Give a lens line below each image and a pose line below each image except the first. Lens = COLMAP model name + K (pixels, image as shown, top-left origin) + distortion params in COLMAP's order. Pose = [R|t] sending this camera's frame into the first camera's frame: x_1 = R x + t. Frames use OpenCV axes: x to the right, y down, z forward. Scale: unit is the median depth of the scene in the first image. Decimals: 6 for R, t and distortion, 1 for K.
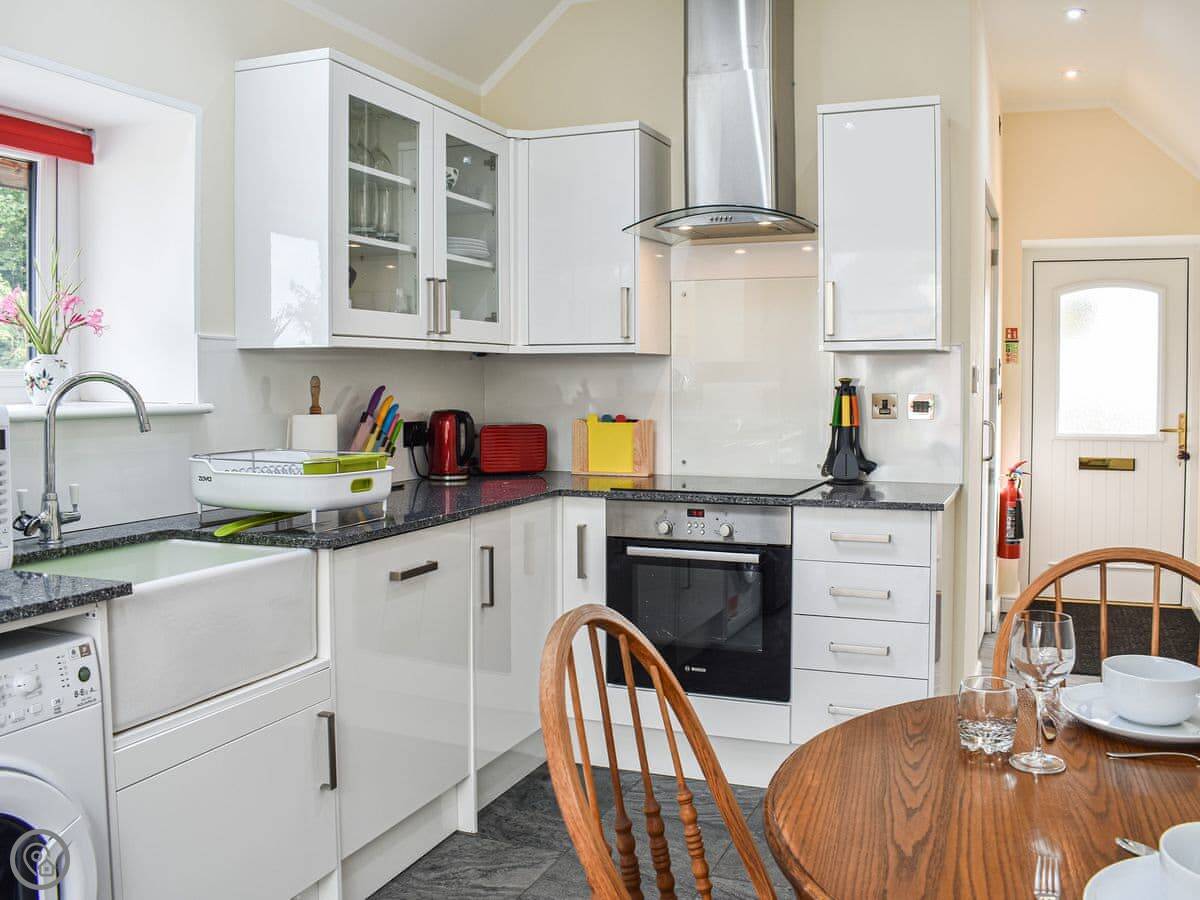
lens RADIAL K [[1082.6, 0, 644.9], [0, 1082.6, 422.0], [0, 0, 1]] dist [-0.077285, -0.005465]
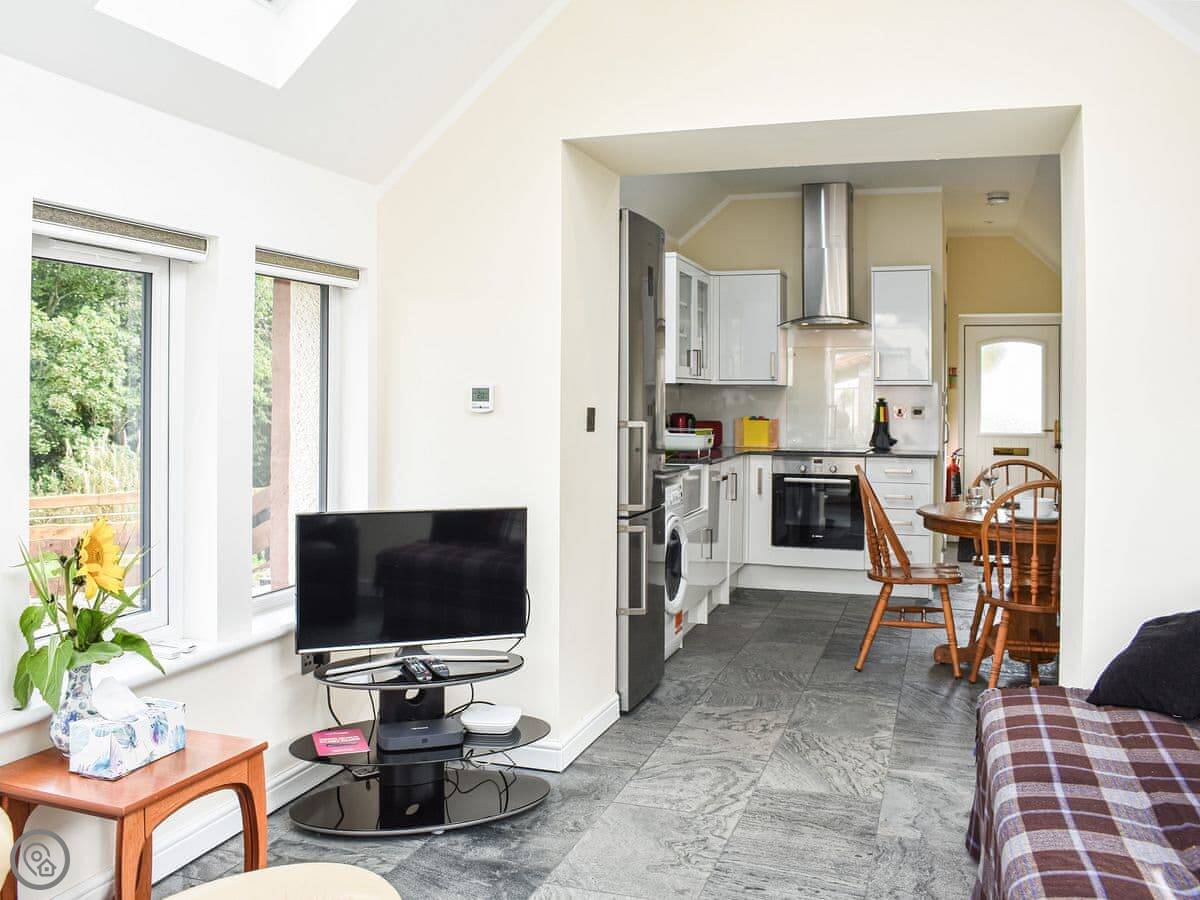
lens RADIAL K [[1054.0, 0, 598.8], [0, 1054.0, 391.9], [0, 0, 1]] dist [-0.069134, -0.011444]
pose [[0.999539, 0.006513, 0.029645, -0.405168], [-0.005212, 0.999029, -0.043740, 0.036982], [-0.029901, 0.043565, 0.998603, -0.955406]]
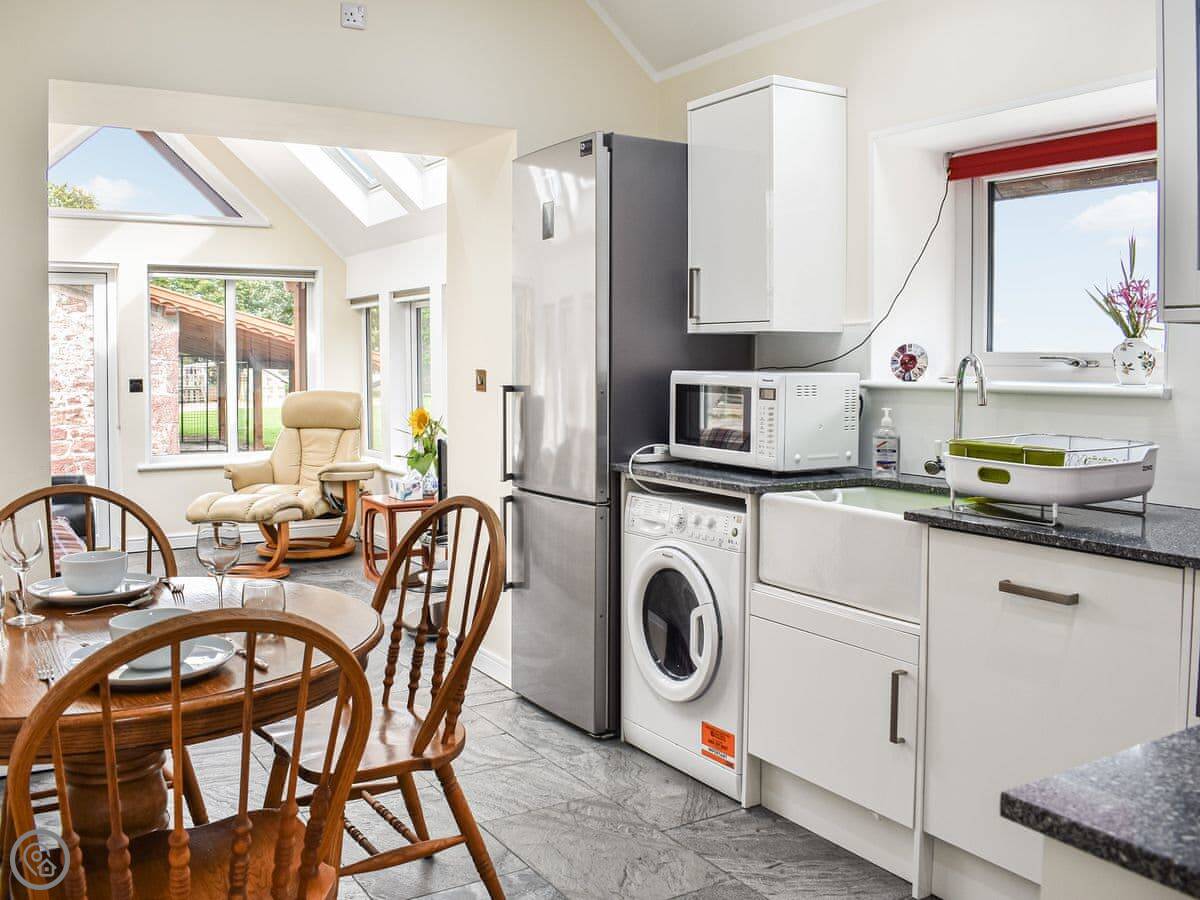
lens RADIAL K [[1082.6, 0, 644.9], [0, 1082.6, 422.0], [0, 0, 1]] dist [-0.077285, -0.005465]
pose [[-0.590879, 0.040379, -0.805749, 0.443415], [-0.039137, 0.996136, 0.078620, -0.032370], [0.805810, 0.077989, -0.587016, 0.880222]]
